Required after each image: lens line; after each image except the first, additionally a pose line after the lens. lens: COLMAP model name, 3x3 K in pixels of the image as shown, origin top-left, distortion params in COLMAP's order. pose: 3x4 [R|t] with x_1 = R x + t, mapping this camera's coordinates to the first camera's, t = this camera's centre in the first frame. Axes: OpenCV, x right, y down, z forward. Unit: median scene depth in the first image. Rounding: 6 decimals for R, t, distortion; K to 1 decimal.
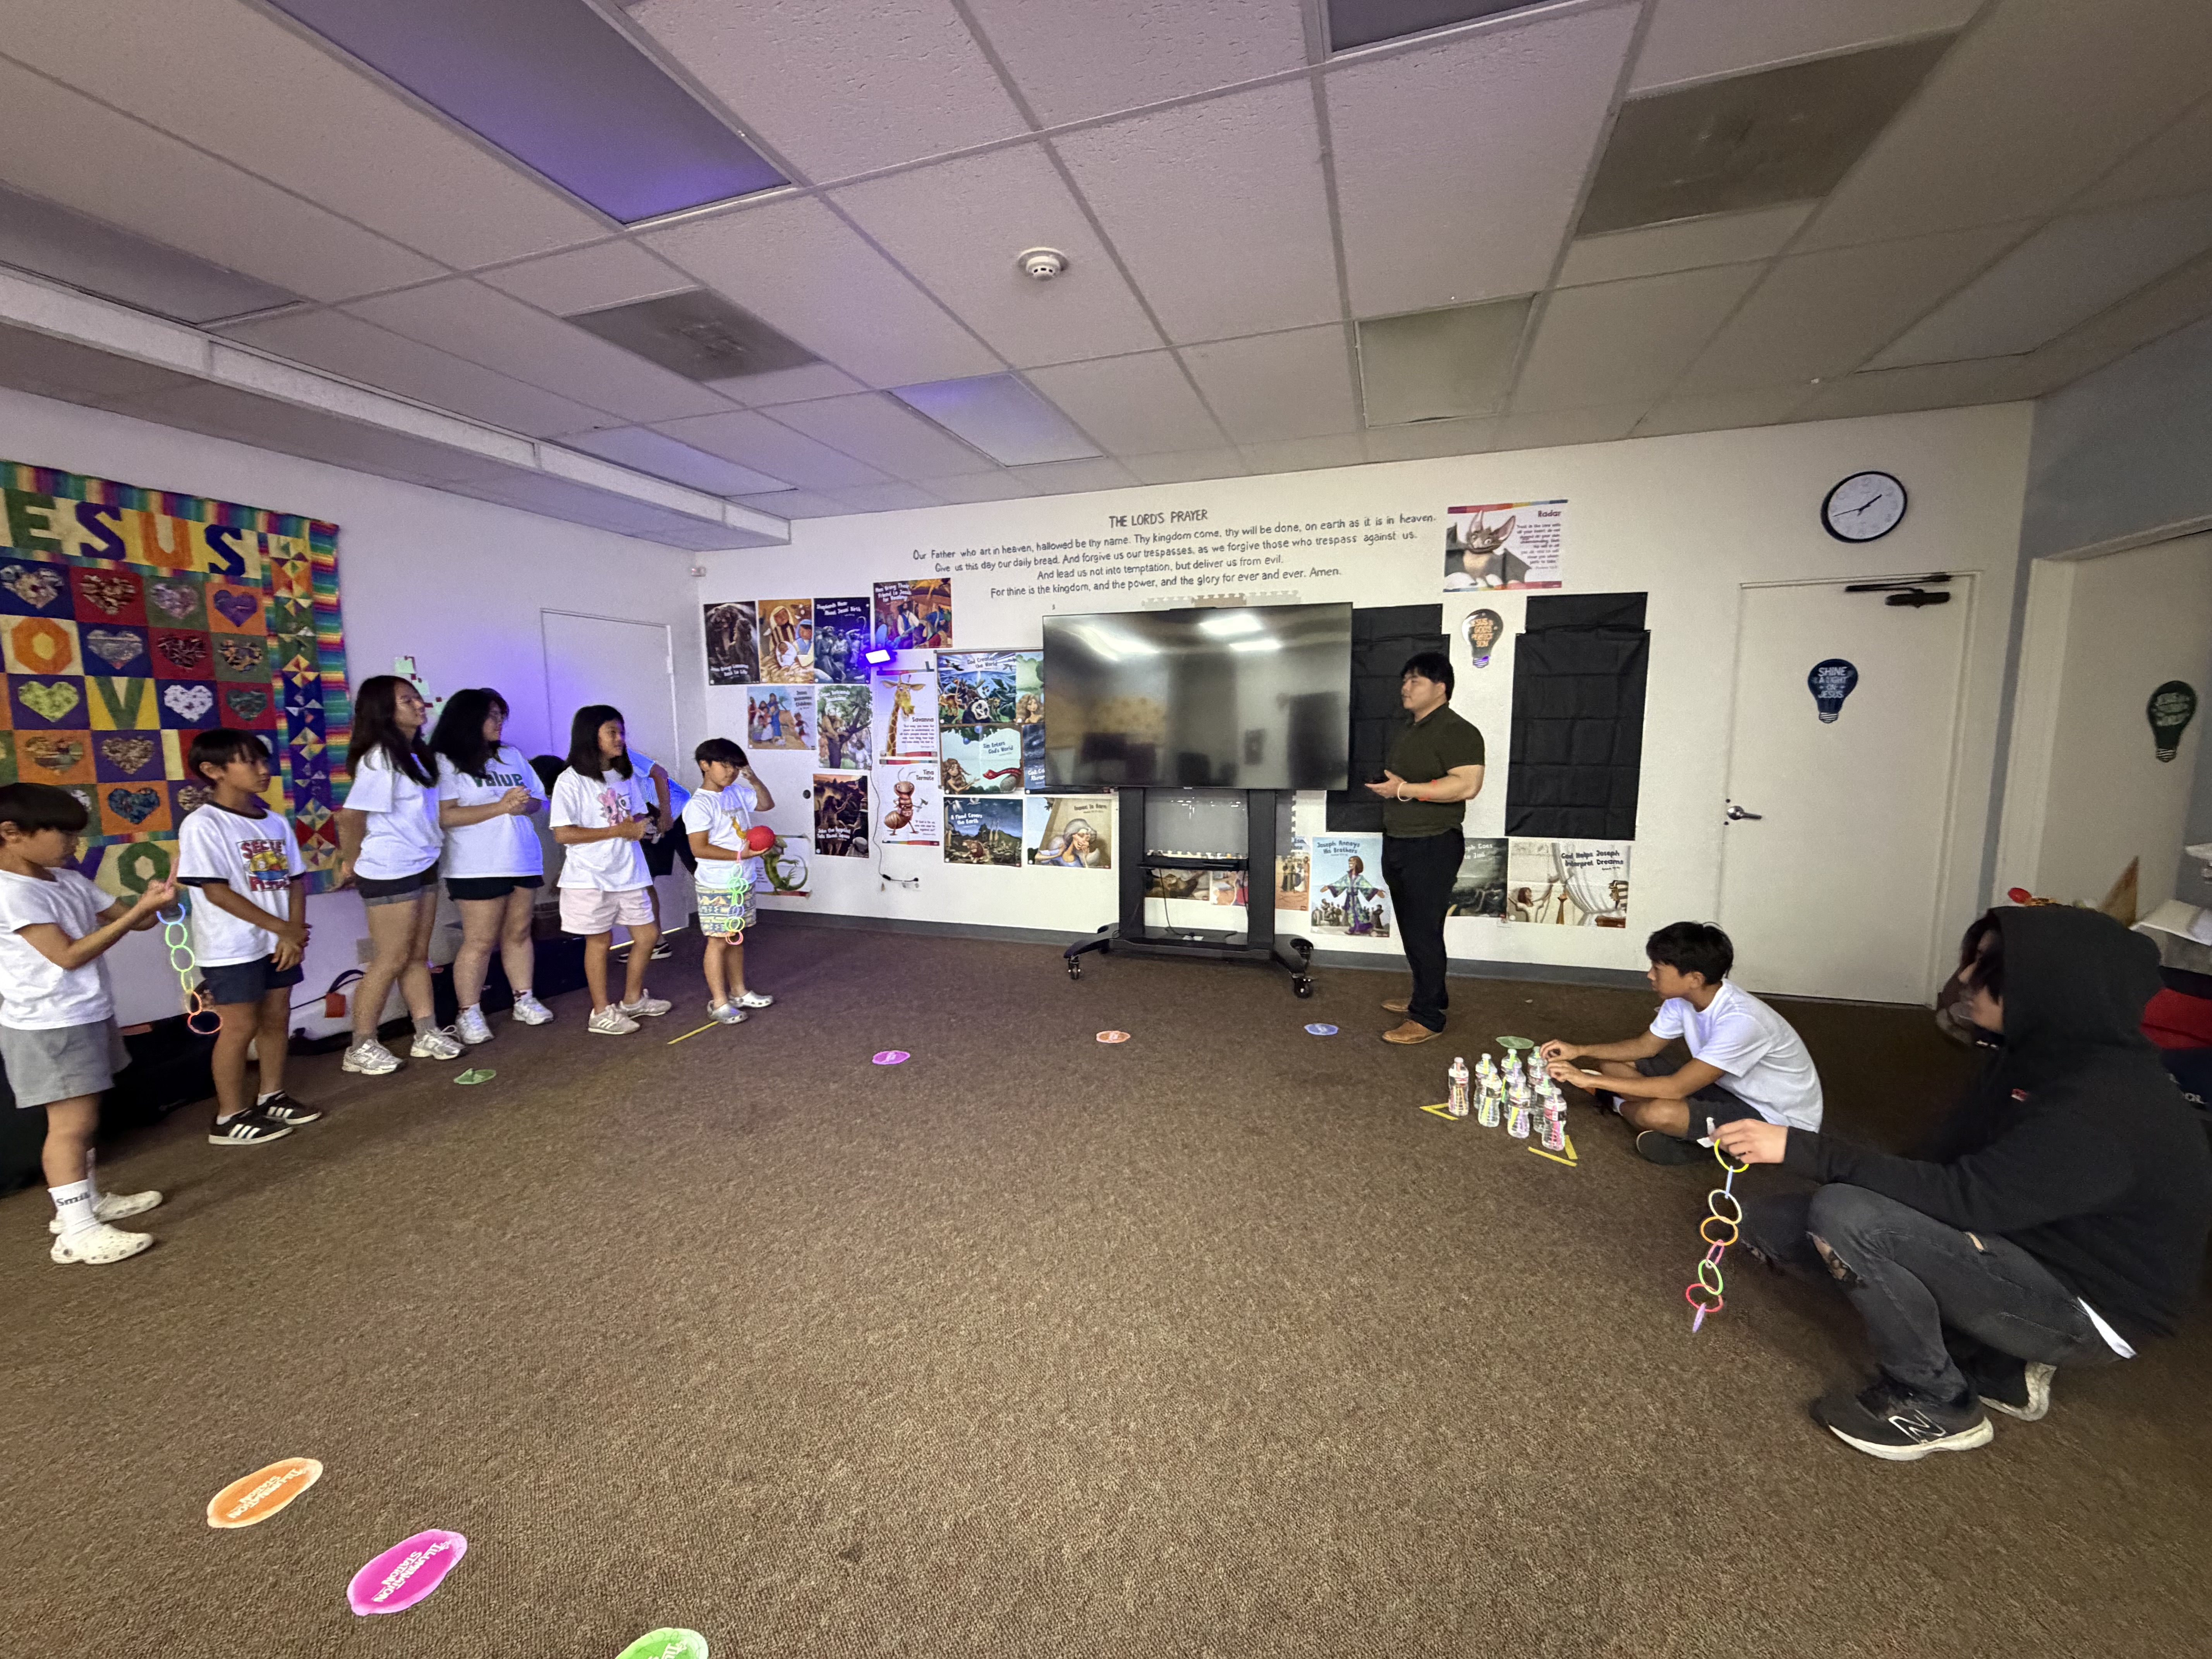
lens RADIAL K [[888.4, 0, 1107.7], [0, 888.4, 823.9], [0, 0, 1]] dist [0.000537, 0.000245]
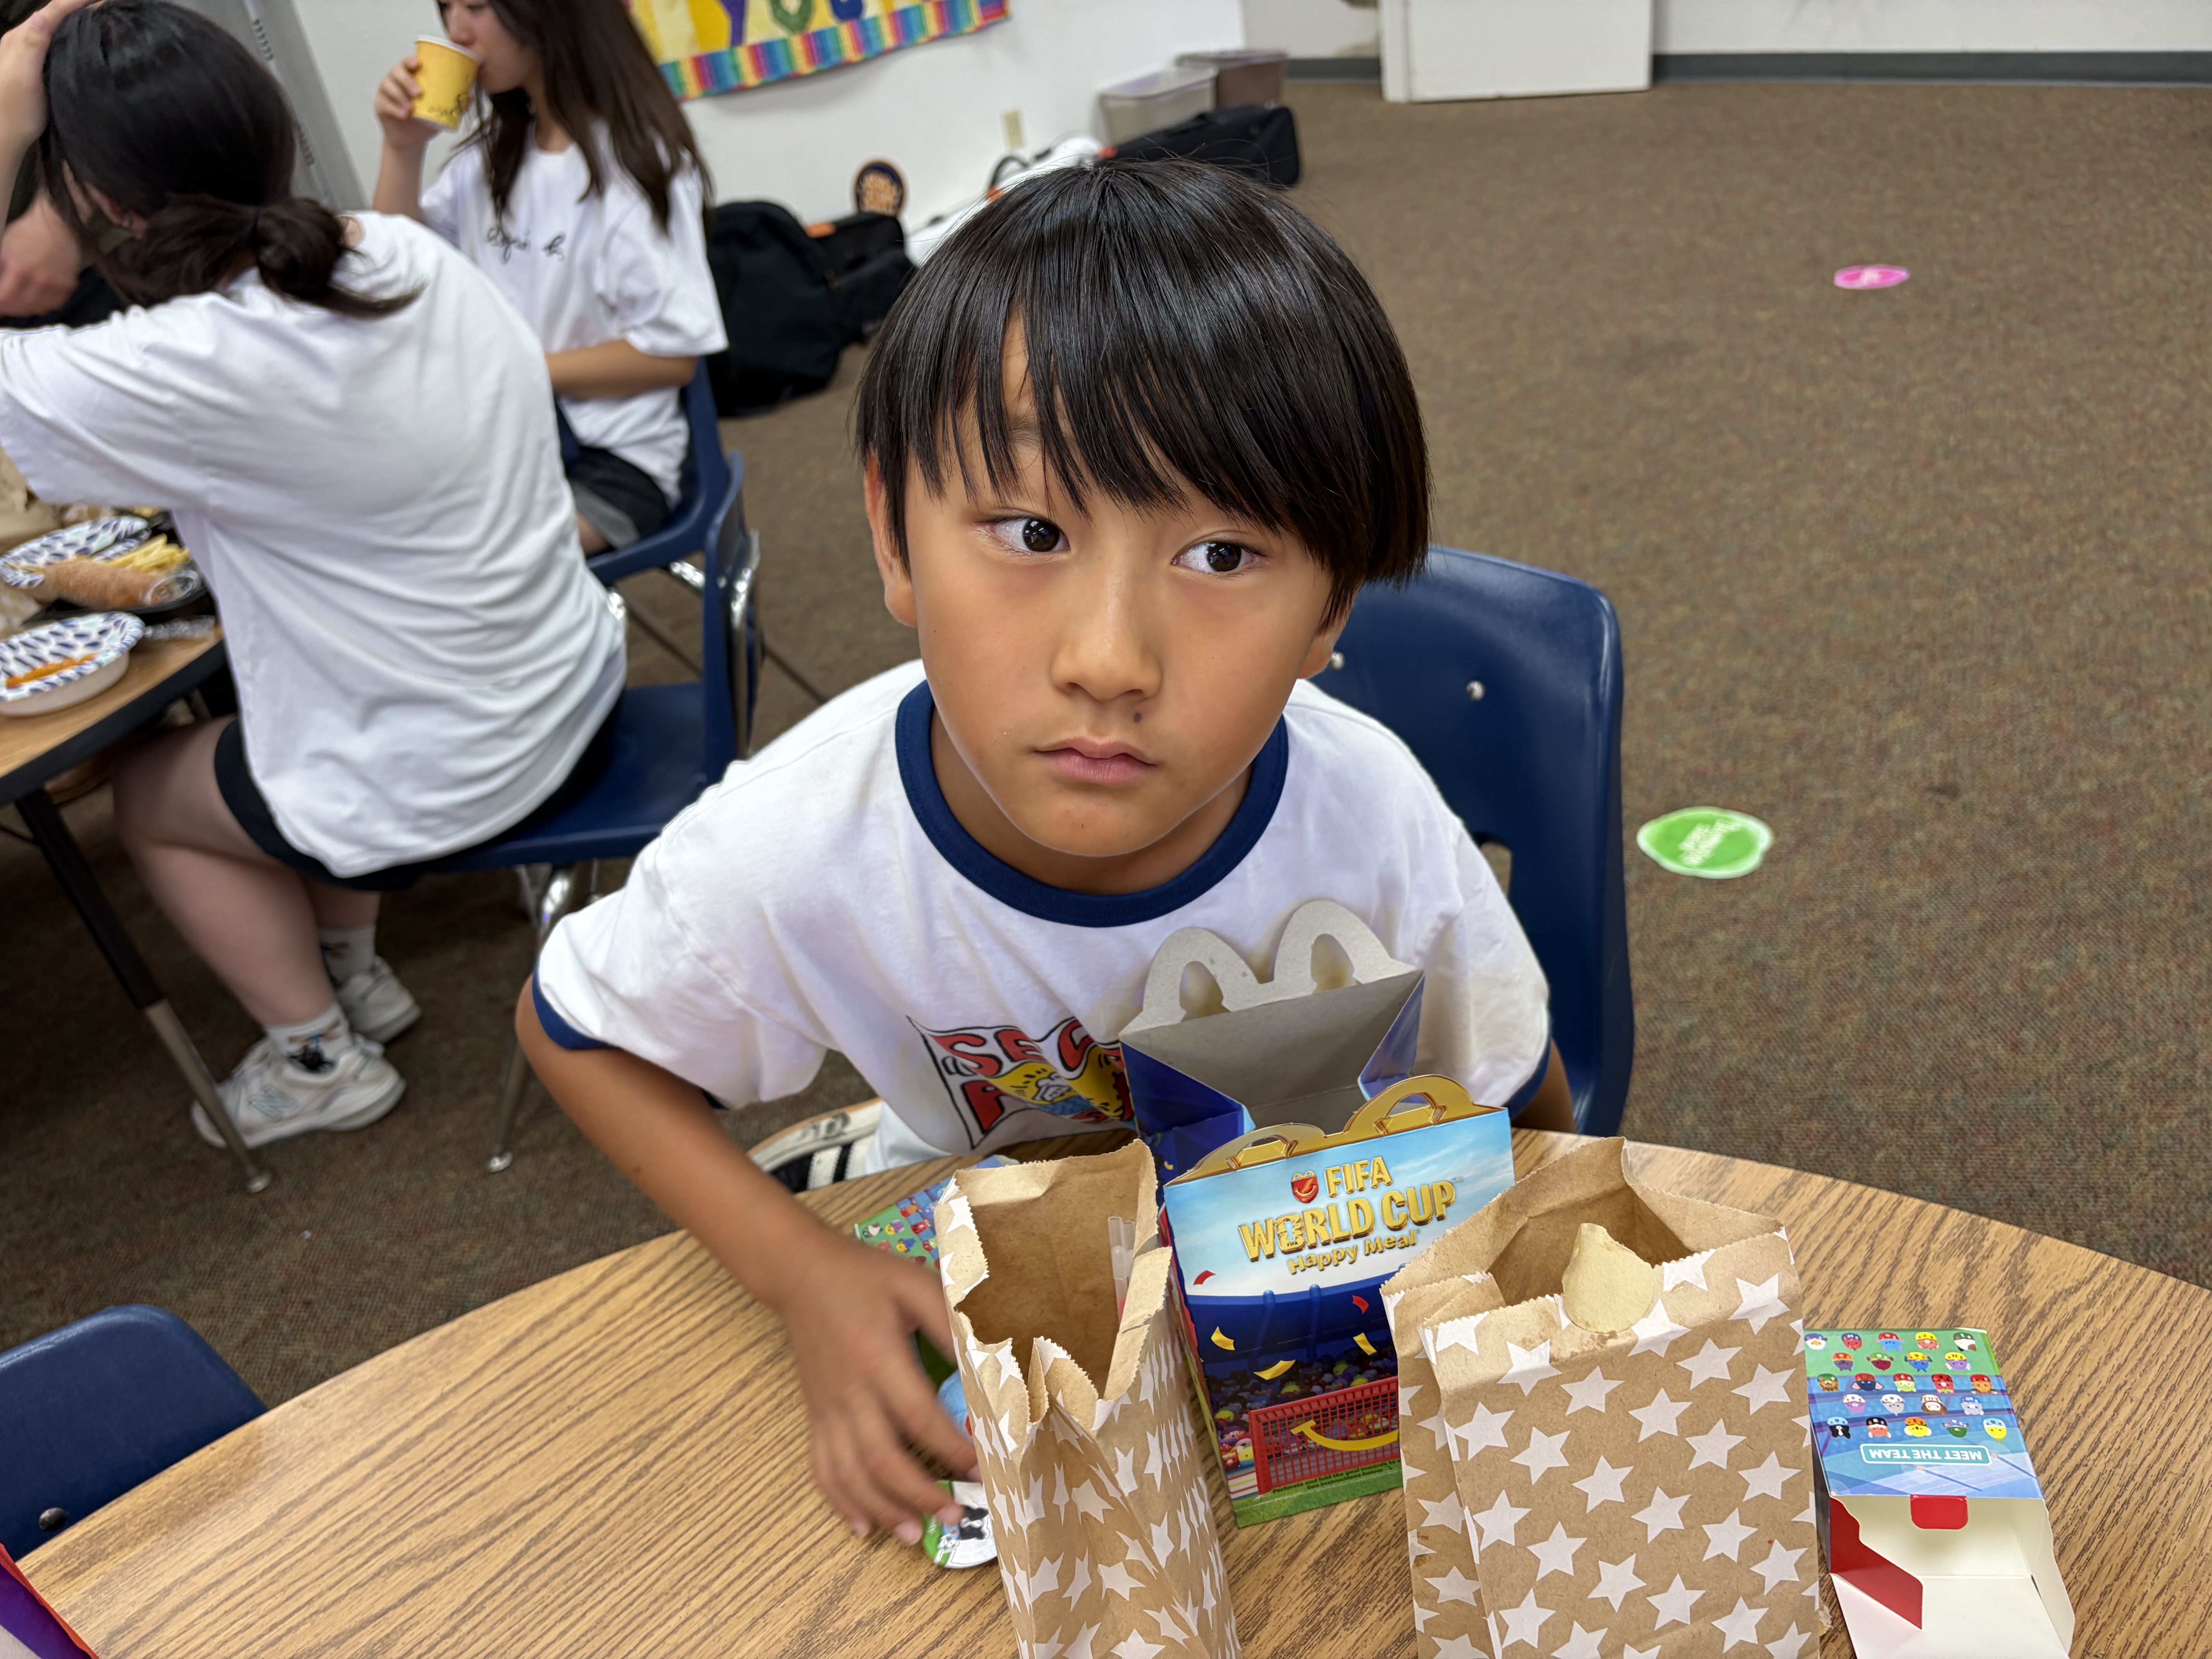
lens RADIAL K [[1688.9, 0, 1093.3], [0, 1688.9, 840.7], [0, 0, 1]] dist [0.034203, -0.032891]
pose [[0.857595, 0.159488, -0.488972, -0.053954], [0.086807, 0.892184, 0.443252, 0.045043], [0.506947, -0.422577, 0.751288, -0.124546]]
